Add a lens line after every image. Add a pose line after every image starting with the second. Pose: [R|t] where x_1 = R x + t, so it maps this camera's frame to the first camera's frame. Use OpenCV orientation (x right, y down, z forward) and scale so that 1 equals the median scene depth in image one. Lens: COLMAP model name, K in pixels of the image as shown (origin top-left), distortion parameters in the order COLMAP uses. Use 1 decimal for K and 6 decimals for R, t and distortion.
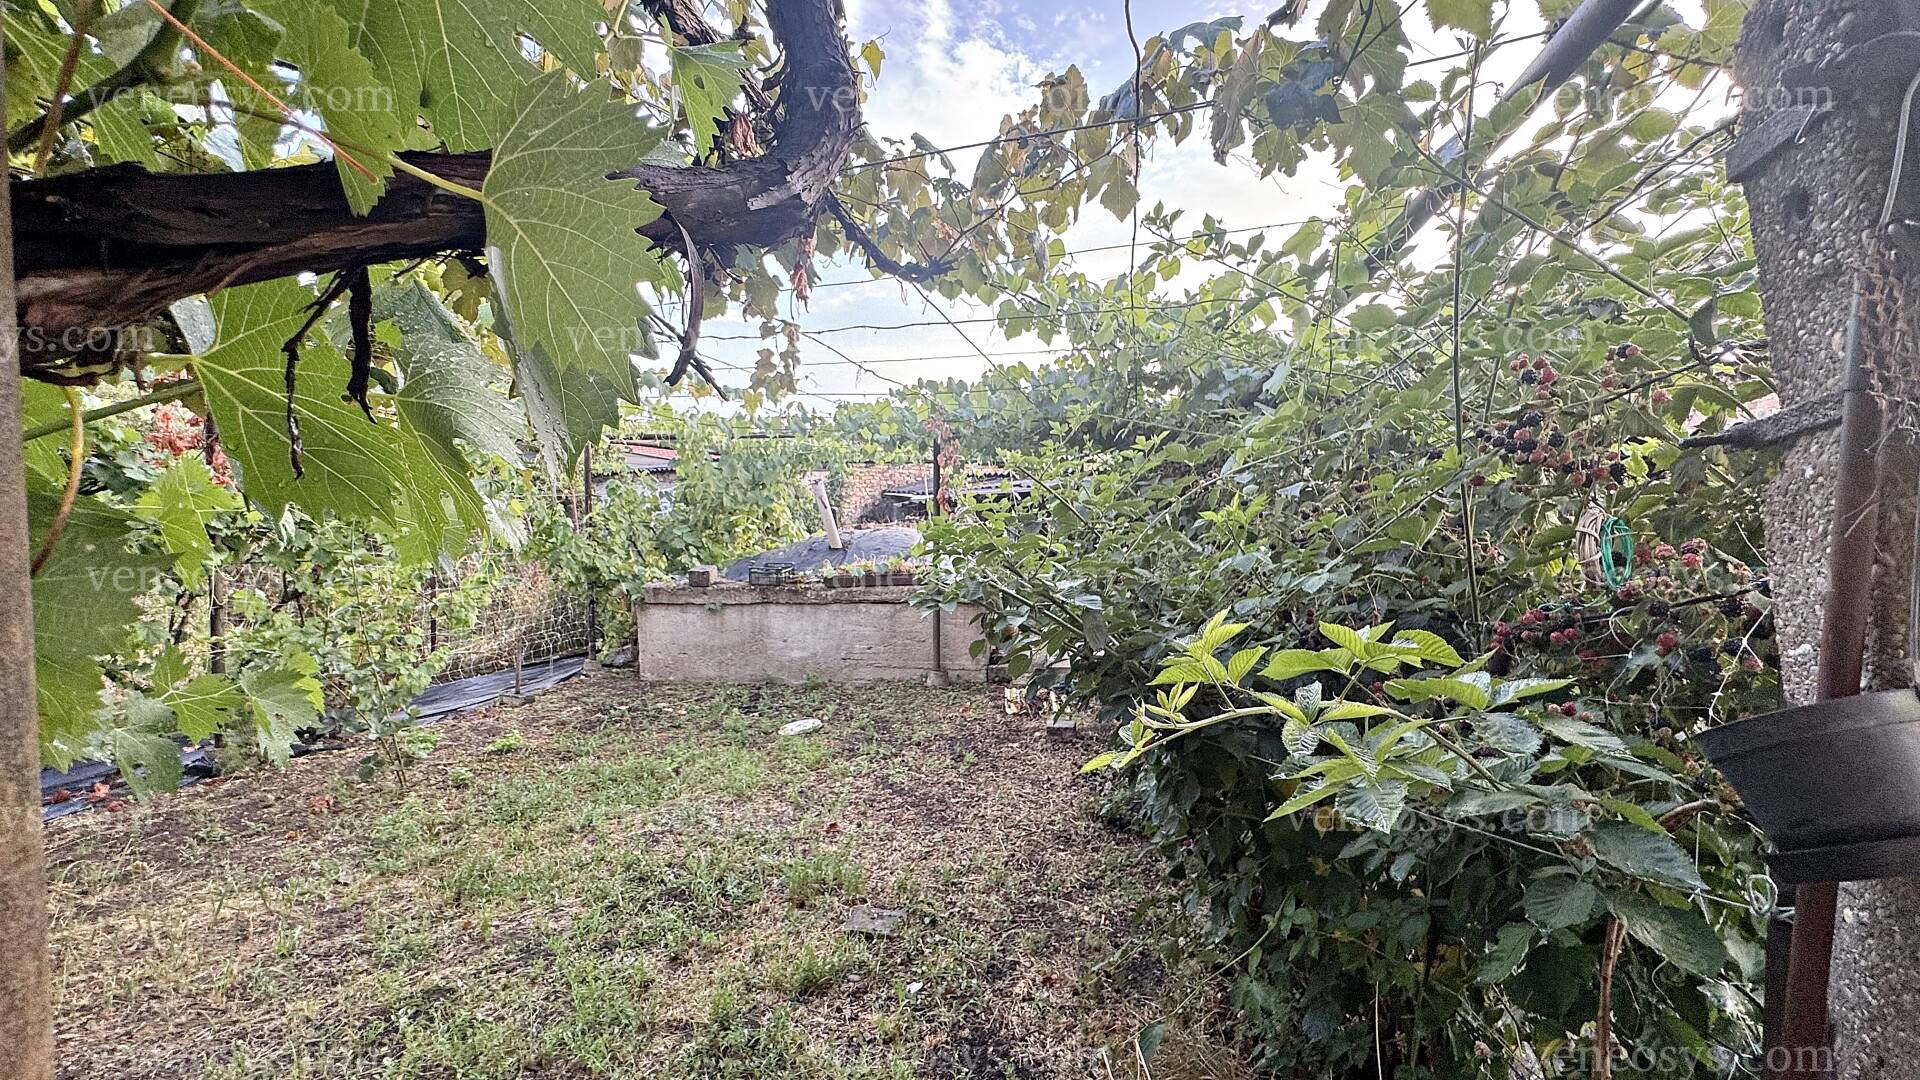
lens RADIAL K [[765.7, 0, 962.4], [0, 765.7, 541.6], [0, 0, 1]] dist [-0.004993, 0.000338]
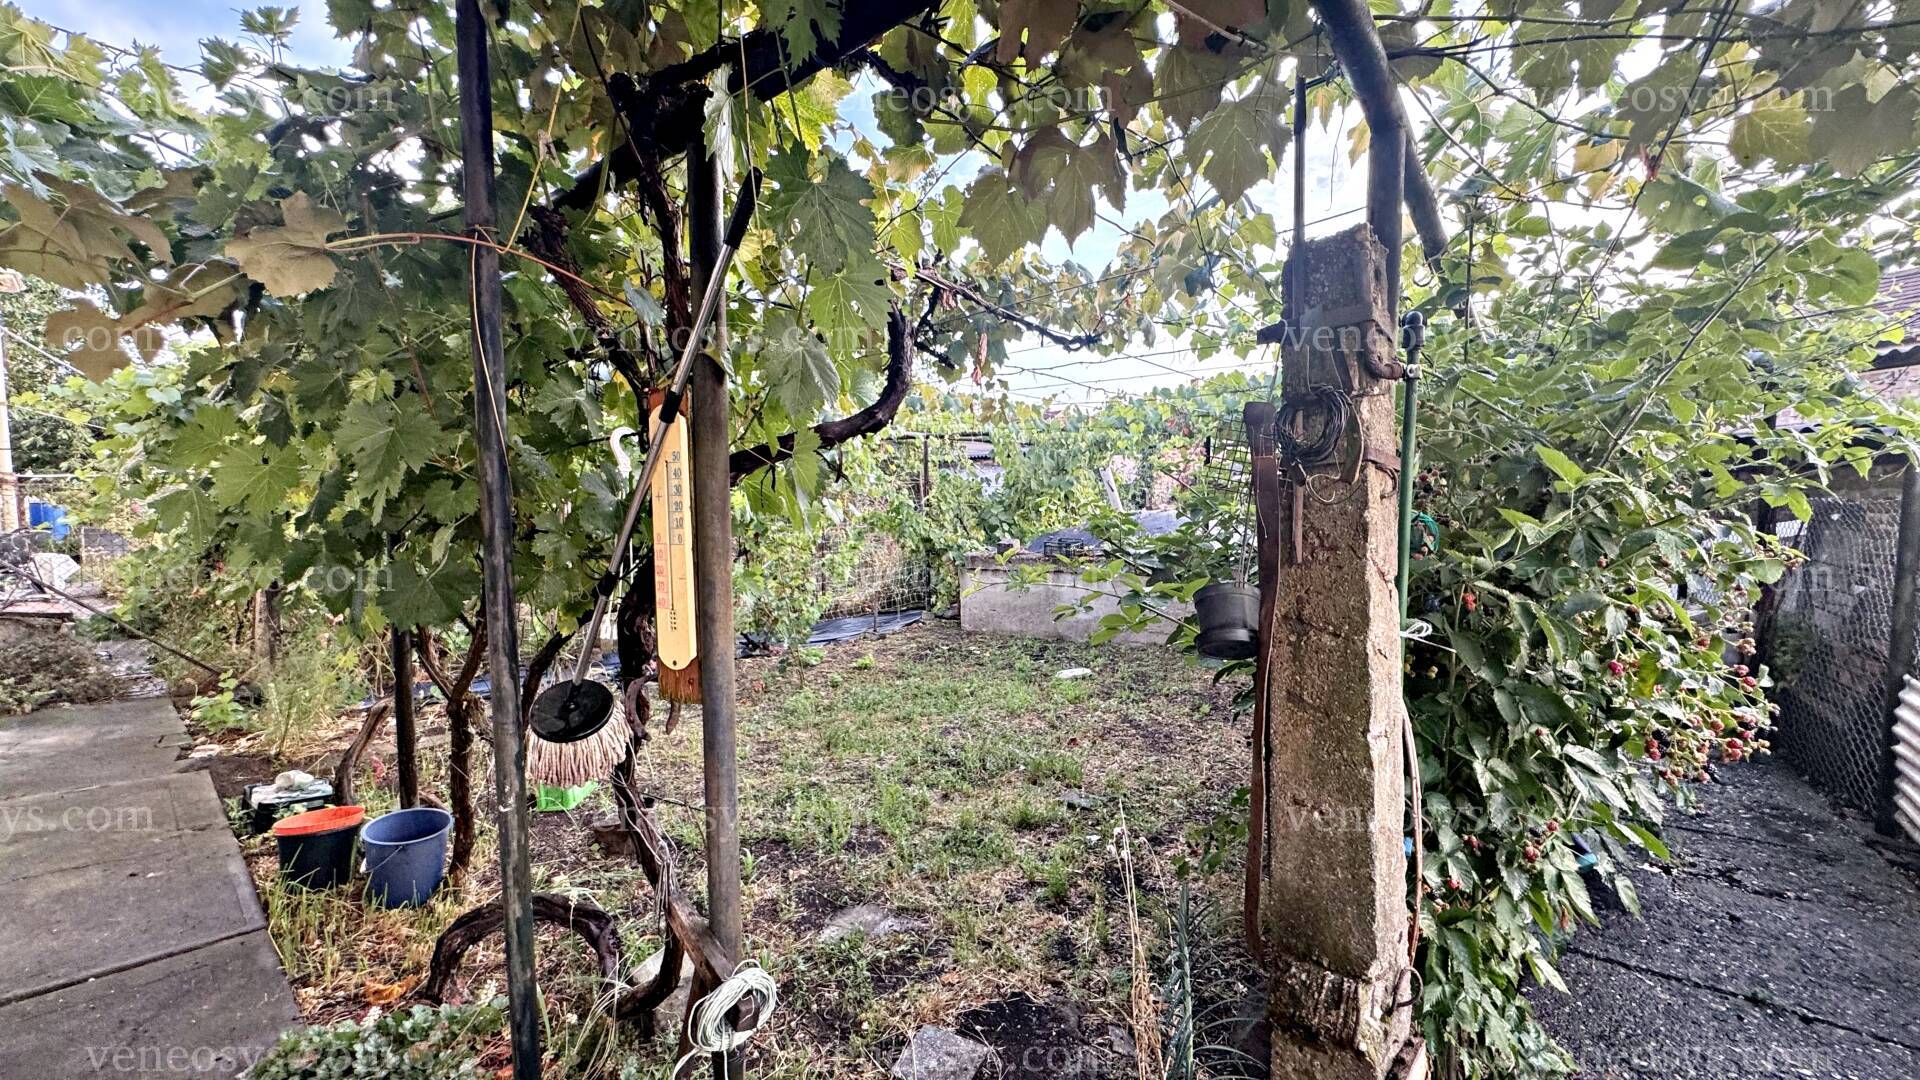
lens RADIAL K [[765.7, 0, 962.4], [0, 765.7, 541.6], [0, 0, 1]] dist [-0.004993, 0.000338]
pose [[0.906328, 0.024214, -0.421881, 0.132714], [-0.012174, 0.999439, 0.031208, -0.002122], [0.422400, -0.023148, 0.906114, -0.163940]]
